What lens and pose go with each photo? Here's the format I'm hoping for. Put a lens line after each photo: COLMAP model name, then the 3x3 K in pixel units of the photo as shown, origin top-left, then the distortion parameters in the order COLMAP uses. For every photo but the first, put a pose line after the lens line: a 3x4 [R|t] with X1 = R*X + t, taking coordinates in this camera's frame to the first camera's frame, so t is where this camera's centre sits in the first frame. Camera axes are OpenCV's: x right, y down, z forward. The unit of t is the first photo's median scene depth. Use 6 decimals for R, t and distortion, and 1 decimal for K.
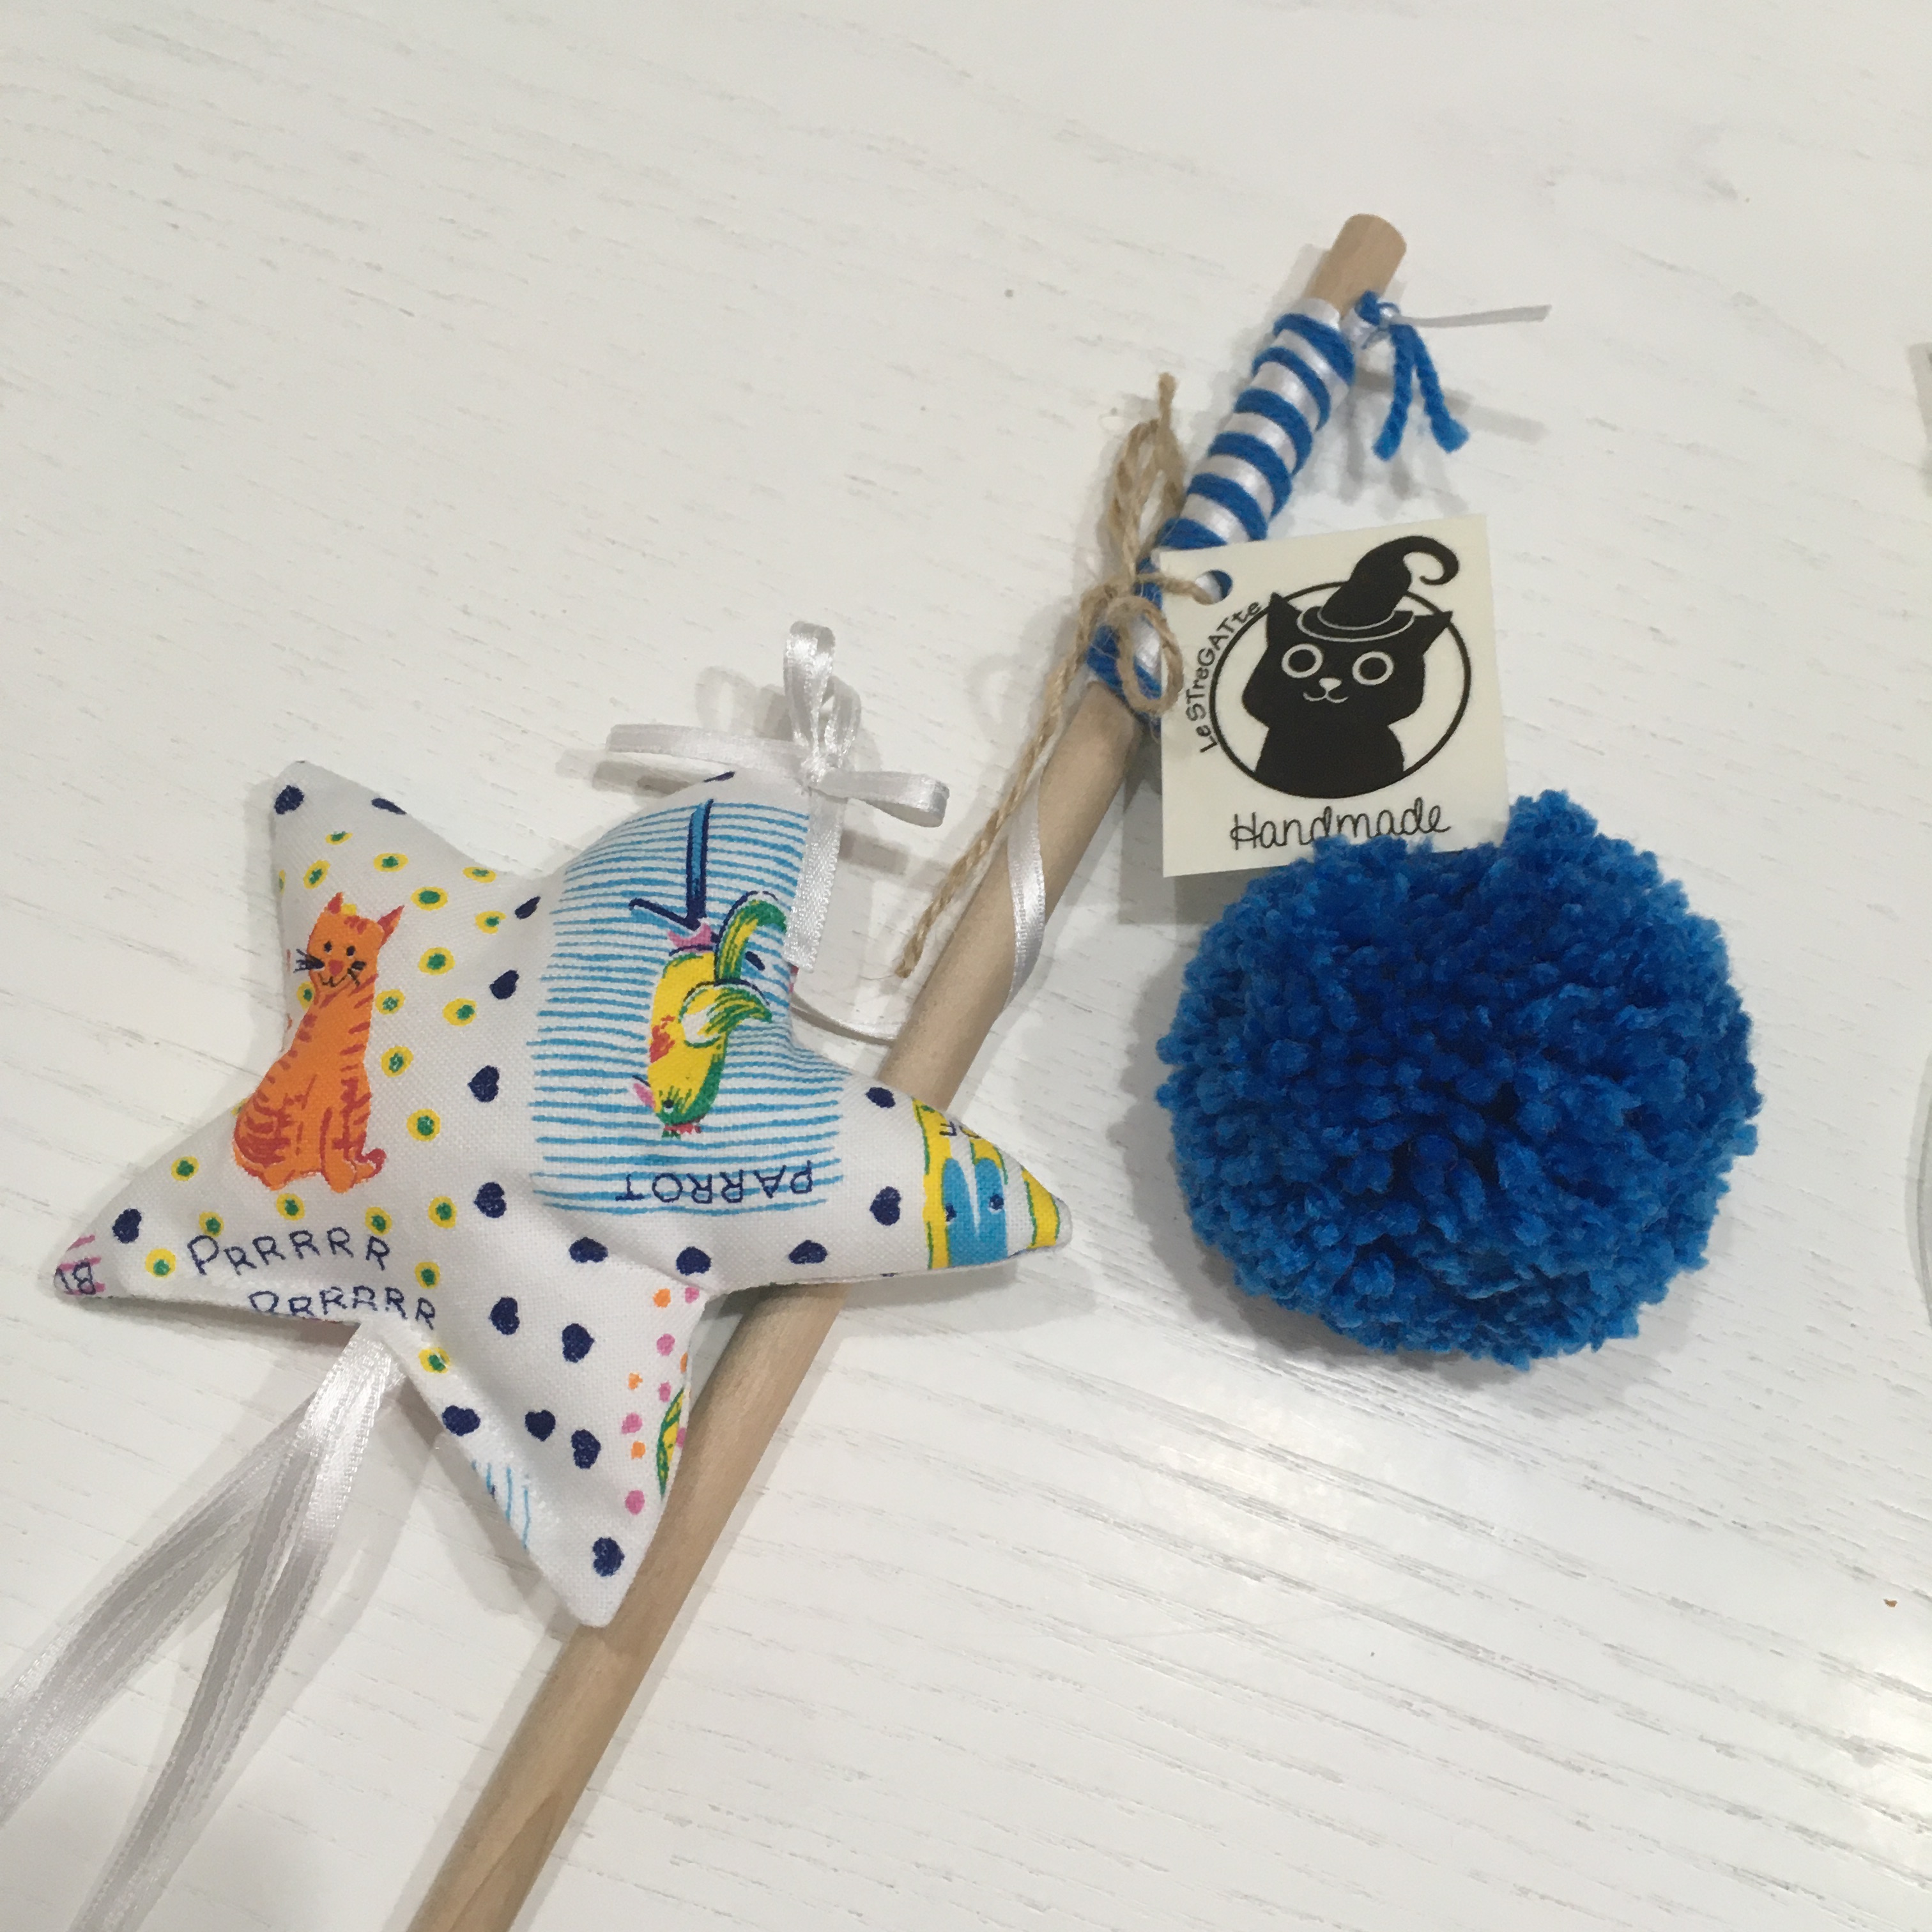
lens RADIAL K [[2245.4, 0, 966.0], [0, 2245.4, 966.0], [0, 0, 1]] dist [0.057445, -0.059156]
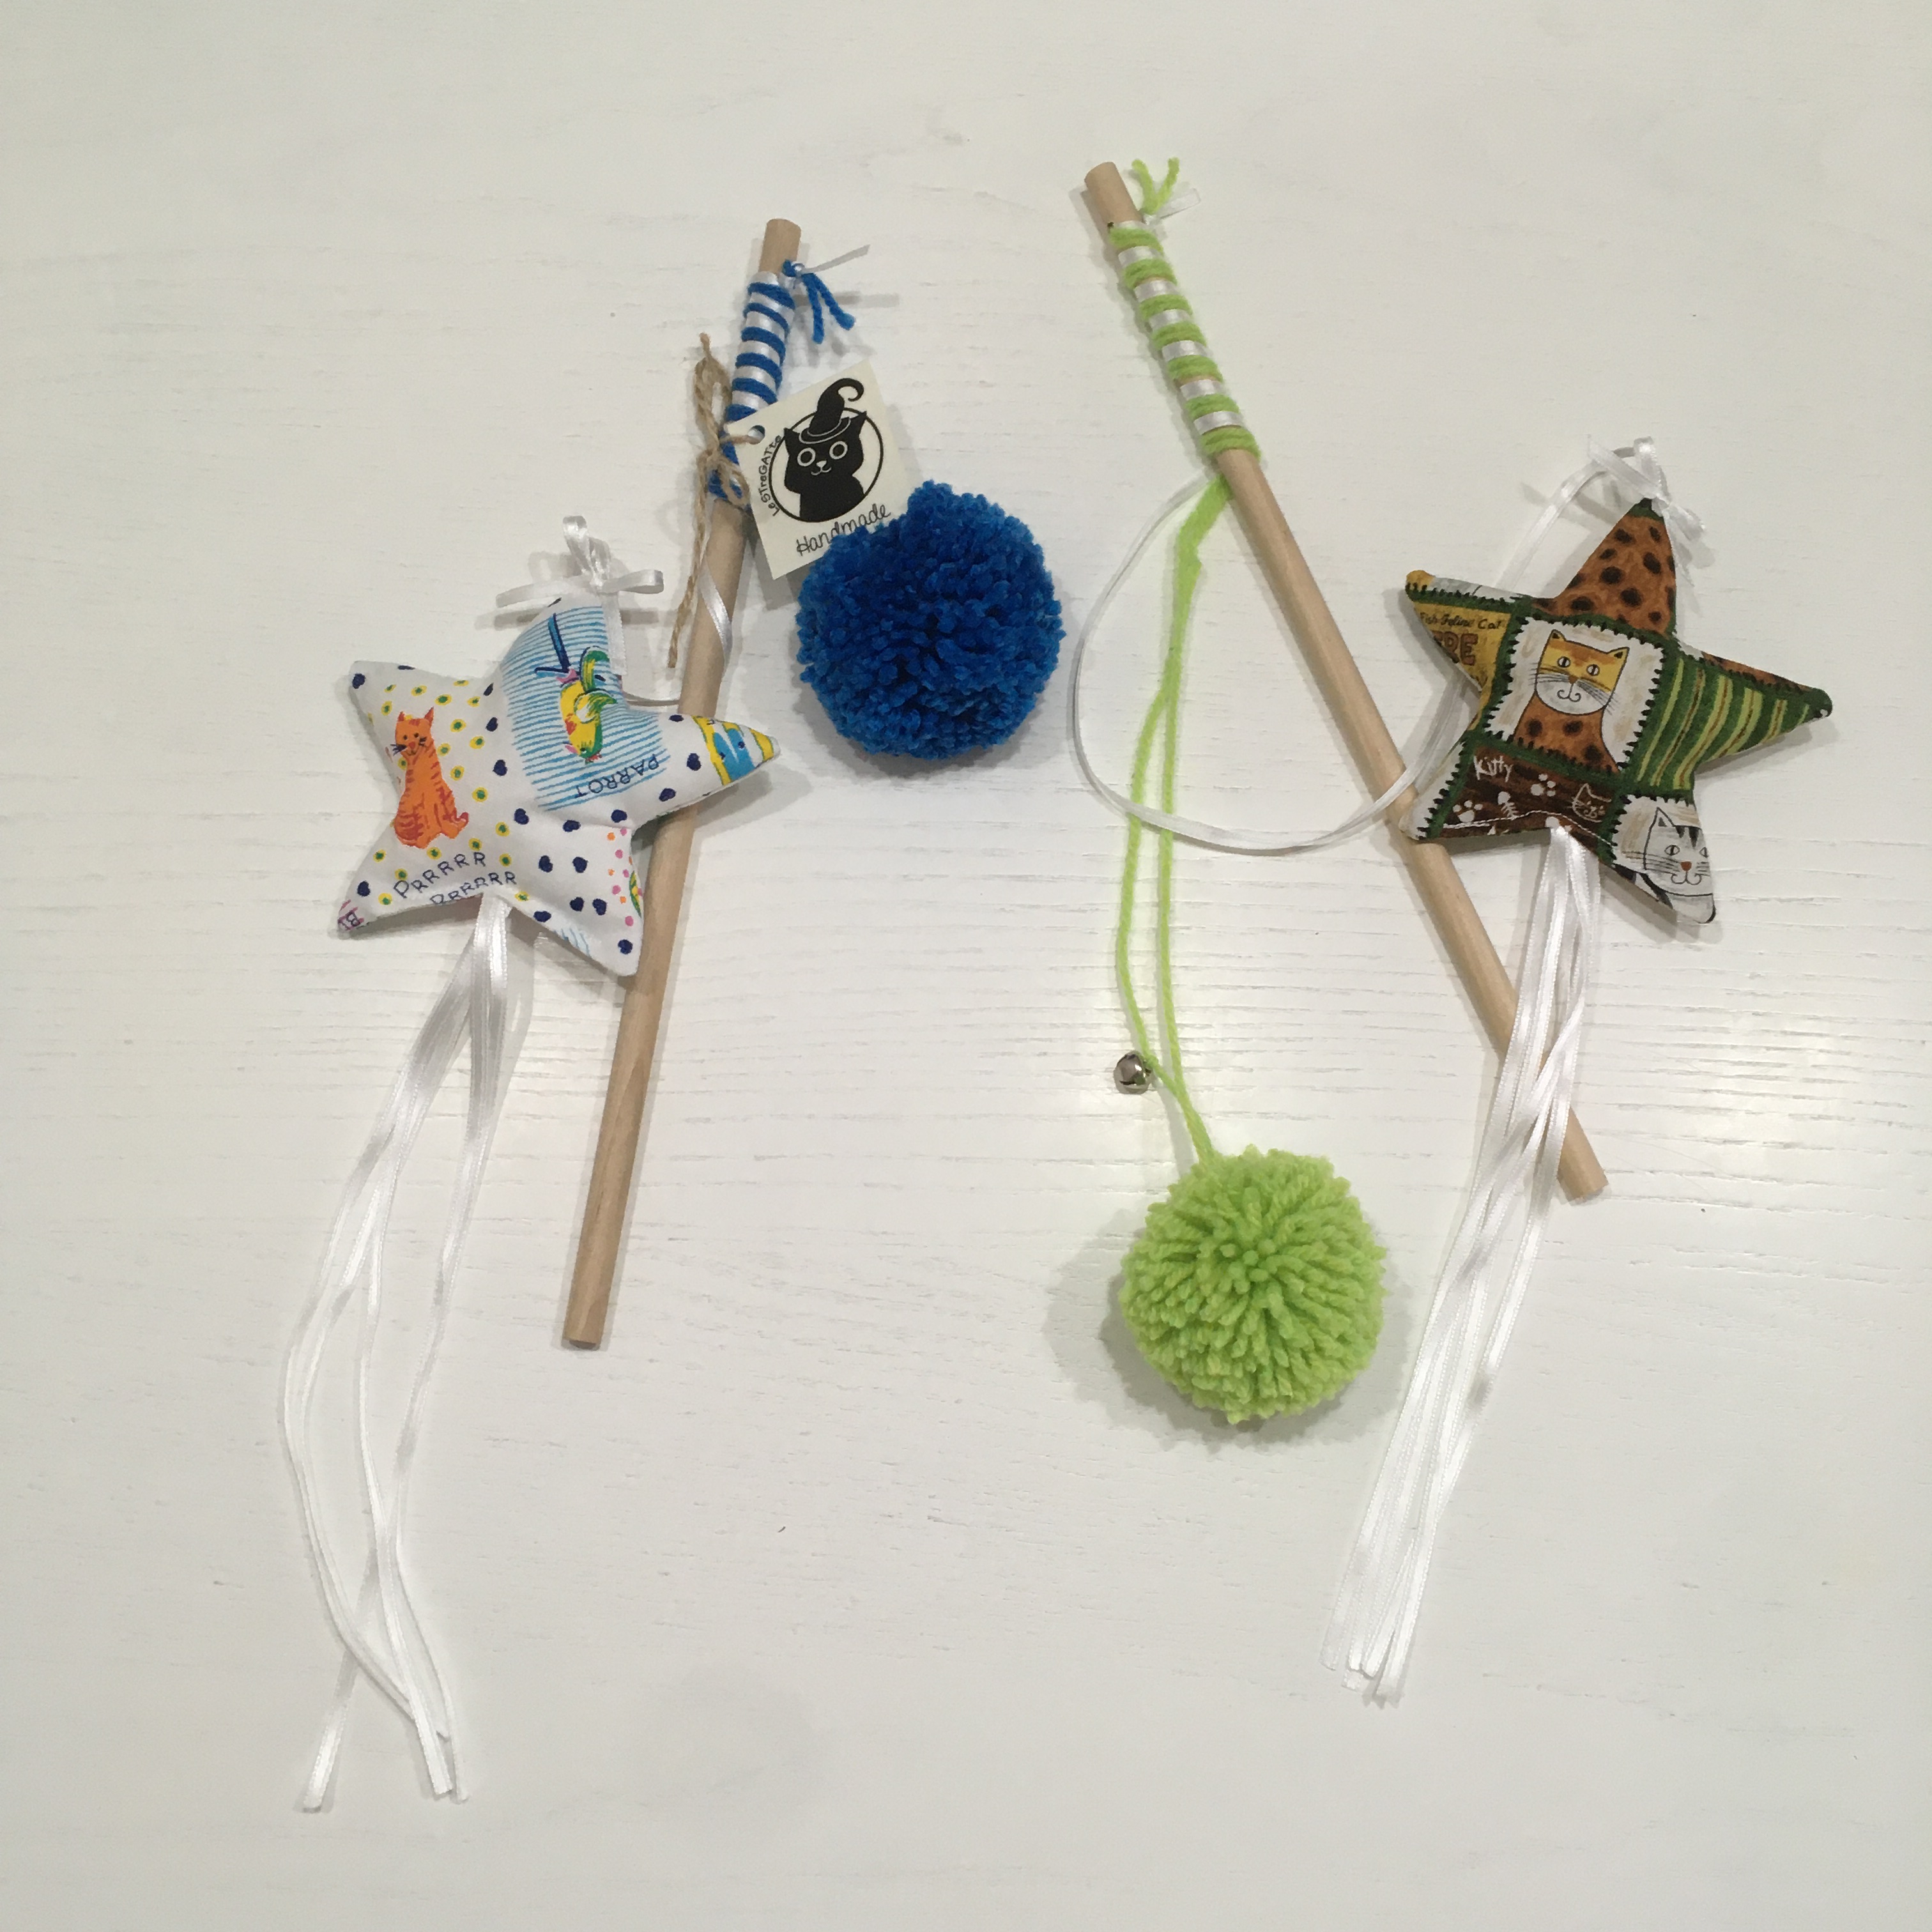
lens RADIAL K [[2245.4, 0, 966.0], [0, 2245.4, 966.0], [0, 0, 1]] dist [0.057445, -0.059156]
pose [[0.945744, -0.324254, 0.020703, 0.101041], [0.321211, 0.942657, 0.090671, 0.172323], [-0.048916, -0.079102, 0.995666, -1.154849]]
